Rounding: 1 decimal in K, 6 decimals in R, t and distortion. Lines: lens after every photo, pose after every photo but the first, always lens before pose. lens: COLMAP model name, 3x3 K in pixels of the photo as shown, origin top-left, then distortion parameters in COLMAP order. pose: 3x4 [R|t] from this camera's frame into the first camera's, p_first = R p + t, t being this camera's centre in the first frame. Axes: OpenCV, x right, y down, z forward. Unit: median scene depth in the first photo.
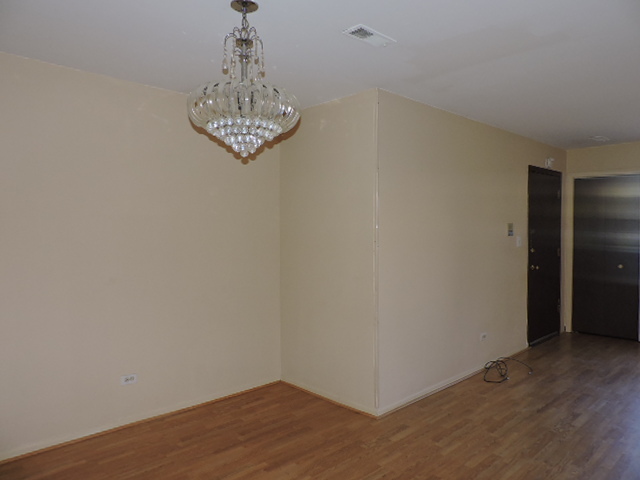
lens RADIAL K [[457.8, 0, 320.0], [0, 457.8, 240.0], [0, 0, 1]] dist [-0.020615, 0.002505]
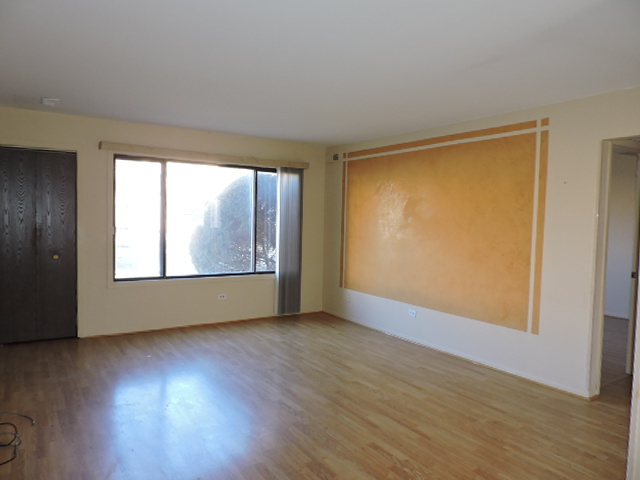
lens RADIAL K [[457.8, 0, 320.0], [0, 457.8, 240.0], [0, 0, 1]] dist [-0.020615, 0.002505]
pose [[0.183730, -0.042942, 0.982038, -0.101886], [-0.001882, 0.999028, 0.044037, -0.012876], [-0.982975, -0.009940, 0.183471, 0.372373]]
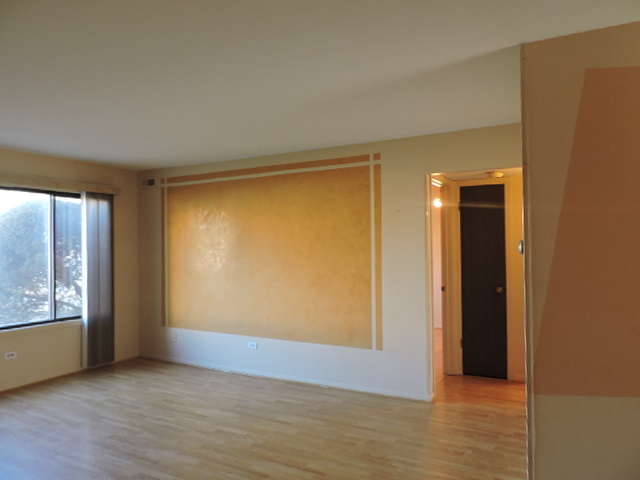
lens RADIAL K [[457.8, 0, 320.0], [0, 457.8, 240.0], [0, 0, 1]] dist [-0.020615, 0.002505]
pose [[-0.294754, 0.019757, 0.955369, -0.055679], [0.031701, 0.999438, -0.010888, -0.016236], [-0.955047, 0.027076, -0.295215, 0.499269]]
